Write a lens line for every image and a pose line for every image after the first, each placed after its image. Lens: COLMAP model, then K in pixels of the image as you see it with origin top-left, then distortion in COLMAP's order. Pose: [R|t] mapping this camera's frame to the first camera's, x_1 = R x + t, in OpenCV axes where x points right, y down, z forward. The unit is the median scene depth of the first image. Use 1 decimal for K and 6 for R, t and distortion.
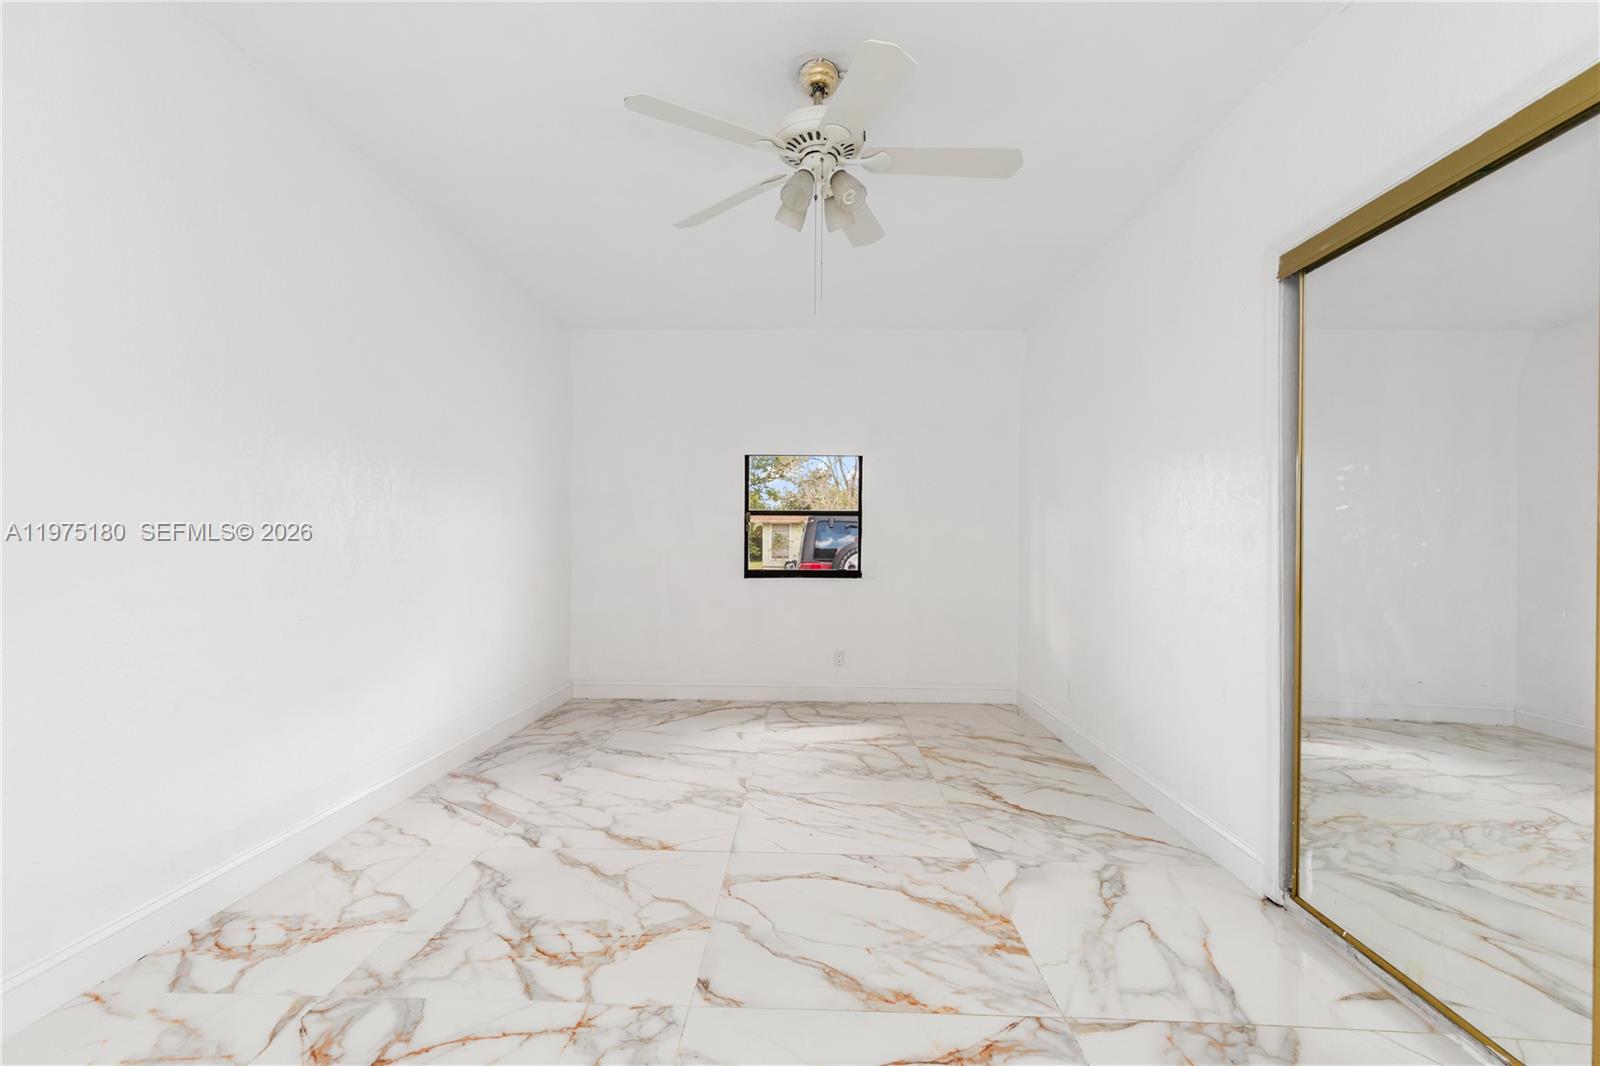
lens RADIAL K [[727.8, 0, 795.9], [0, 727.8, 556.6], [0, 0, 1]] dist [0.005091, -0.000483]
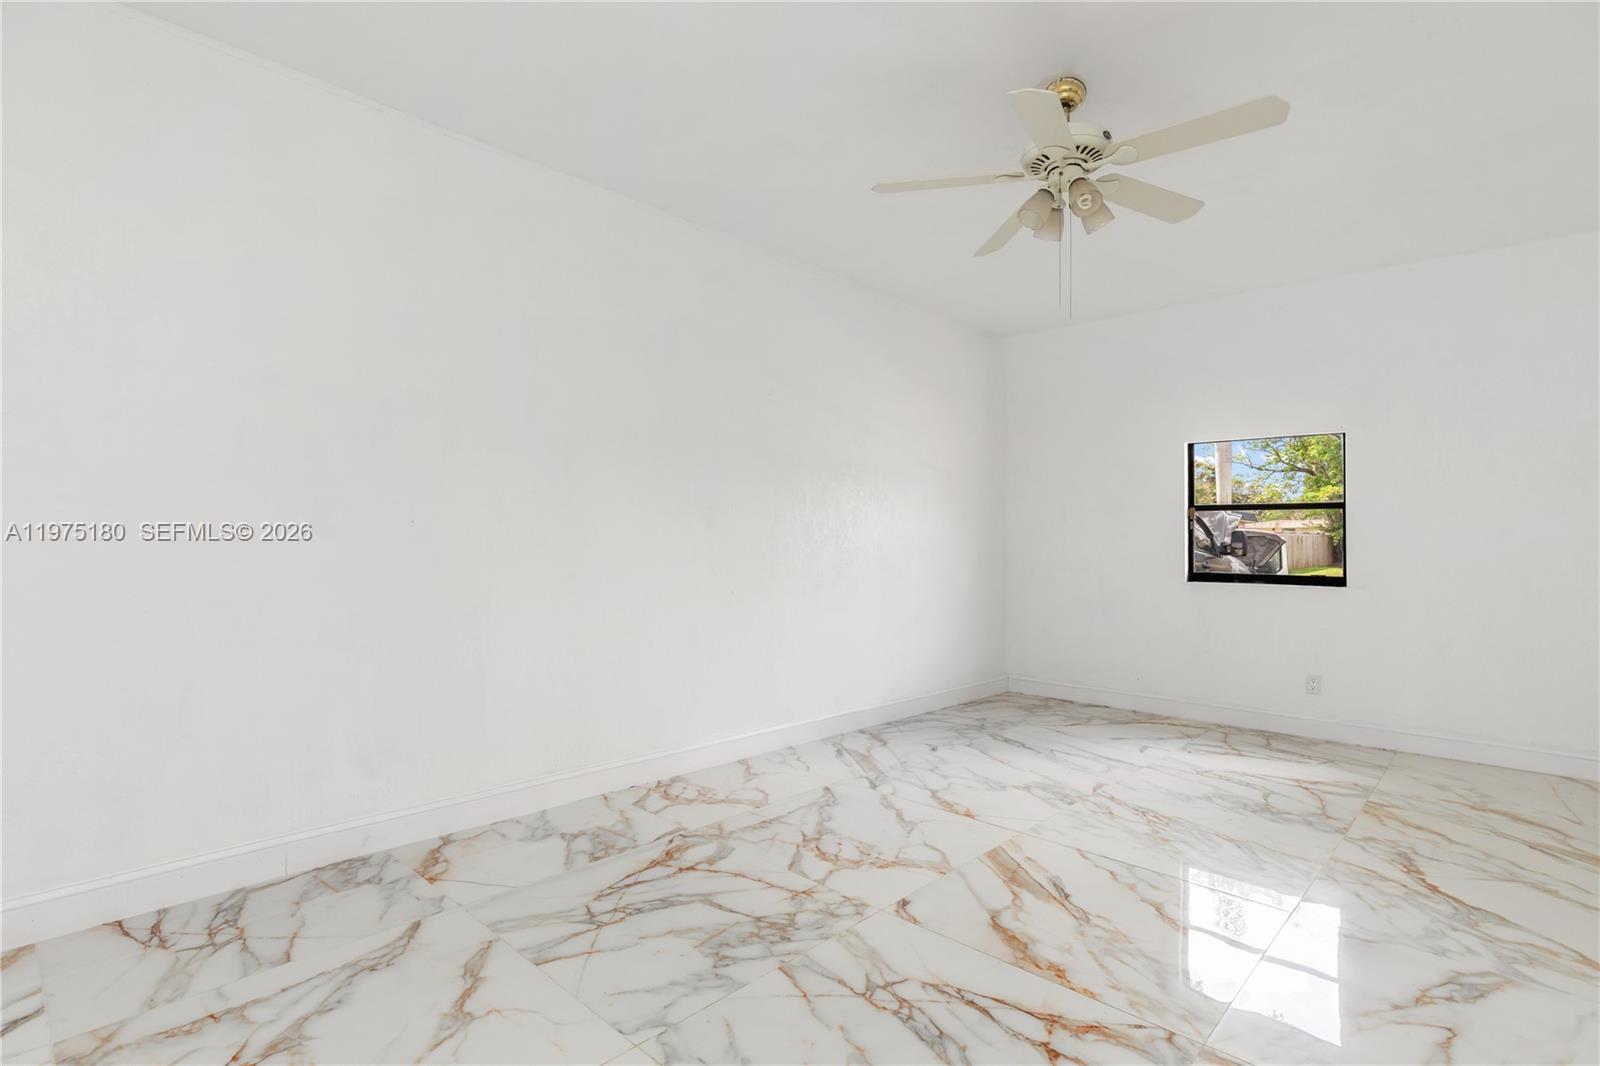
lens RADIAL K [[801.6, 0, 810.4], [0, 801.6, 558.7], [0, 0, 1]] dist [-0.015833, 0.000445]
pose [[0.747616, 0.018823, -0.663864, 0.381513], [-0.017508, 0.999809, 0.008631, 0.002197], [0.663900, 0.005170, 0.747803, -0.062903]]
